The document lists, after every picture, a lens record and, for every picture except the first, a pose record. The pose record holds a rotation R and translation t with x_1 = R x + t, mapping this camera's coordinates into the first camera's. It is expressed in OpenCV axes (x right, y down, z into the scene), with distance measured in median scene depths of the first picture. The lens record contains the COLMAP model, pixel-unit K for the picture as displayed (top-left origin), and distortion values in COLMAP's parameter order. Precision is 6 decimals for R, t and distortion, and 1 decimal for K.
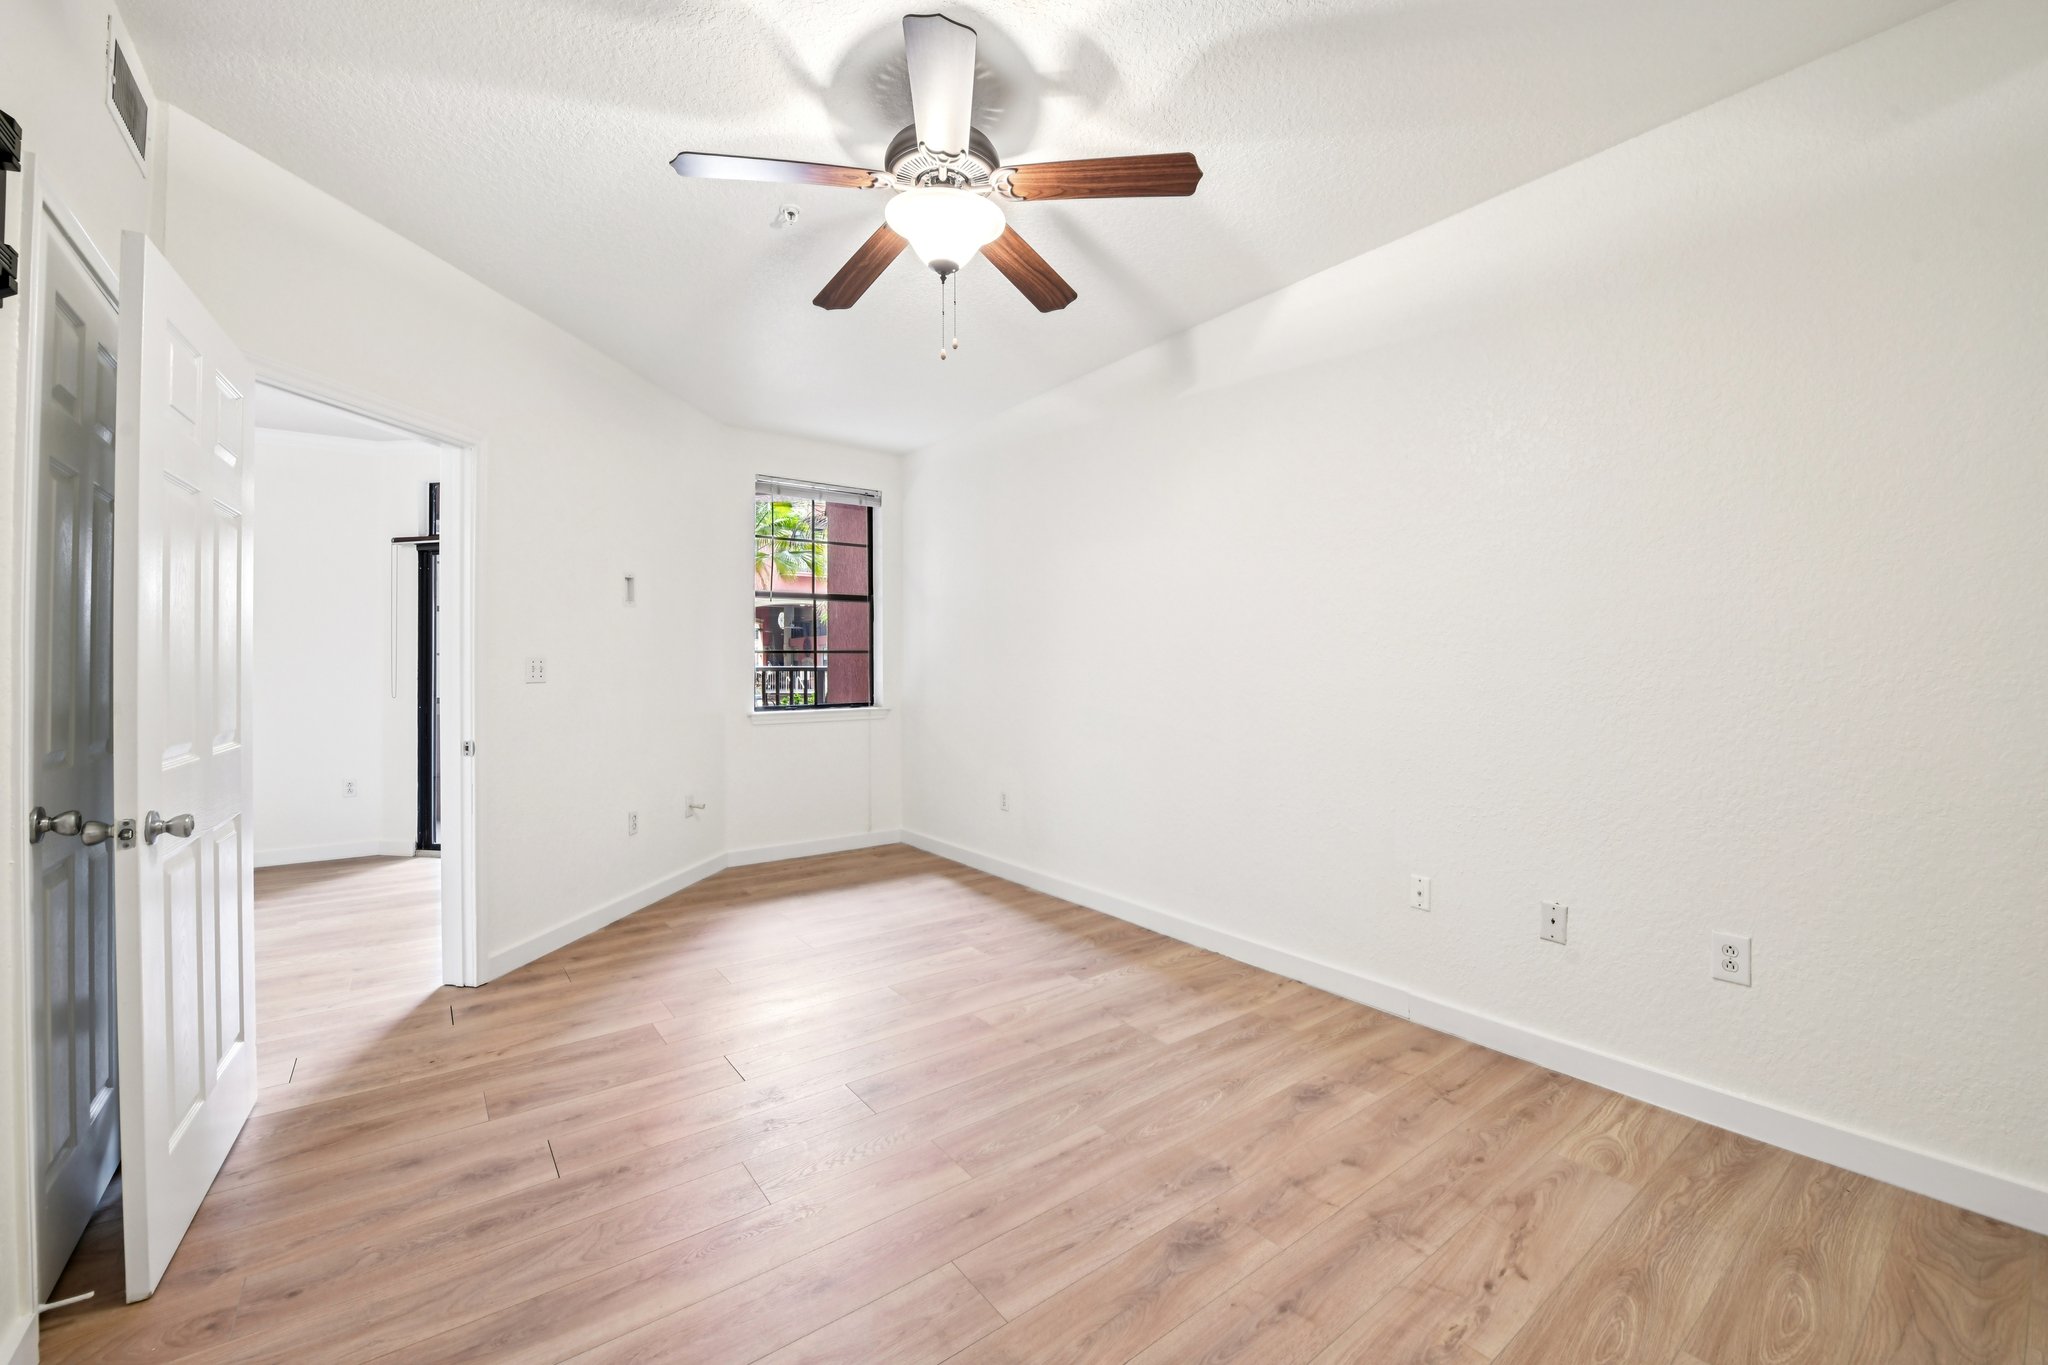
lens RADIAL K [[827.7, 0, 1026.7], [0, 827.7, 672.9], [0, 0, 1]] dist [-0.022267, -0.000551]
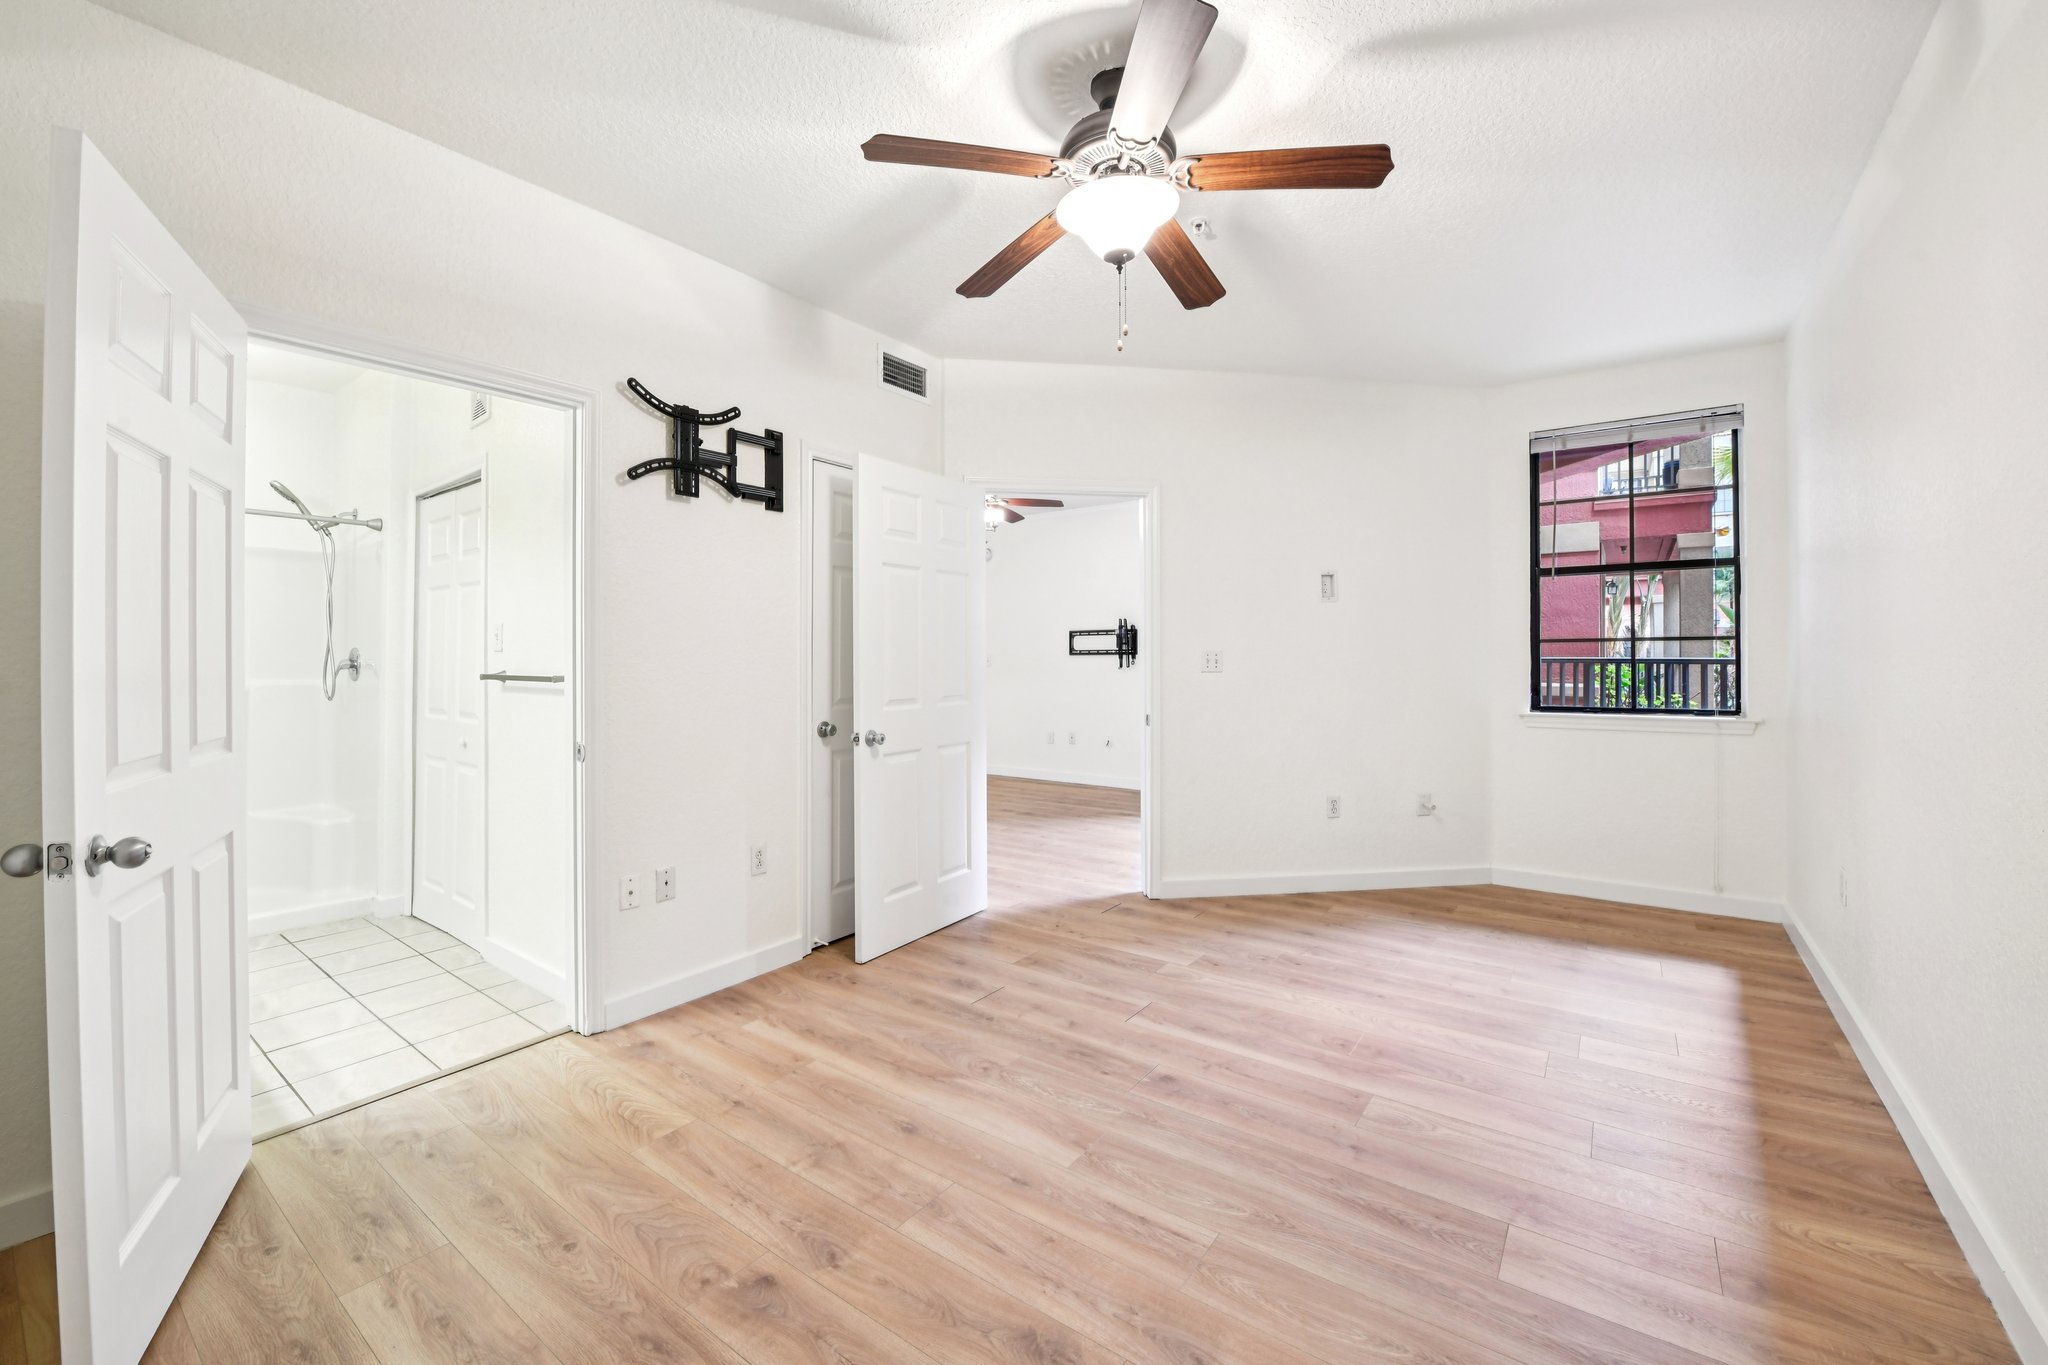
lens RADIAL K [[835.4, 0, 1023.5], [0, 835.4, 671.6], [0, 0, 1]] dist [-0.009520, -0.006851]
pose [[0.274313, 0.019454, -0.961444, 0.678516], [-0.006908, 0.999809, 0.018259, -0.012551], [0.961616, 0.001633, 0.274395, 0.502537]]
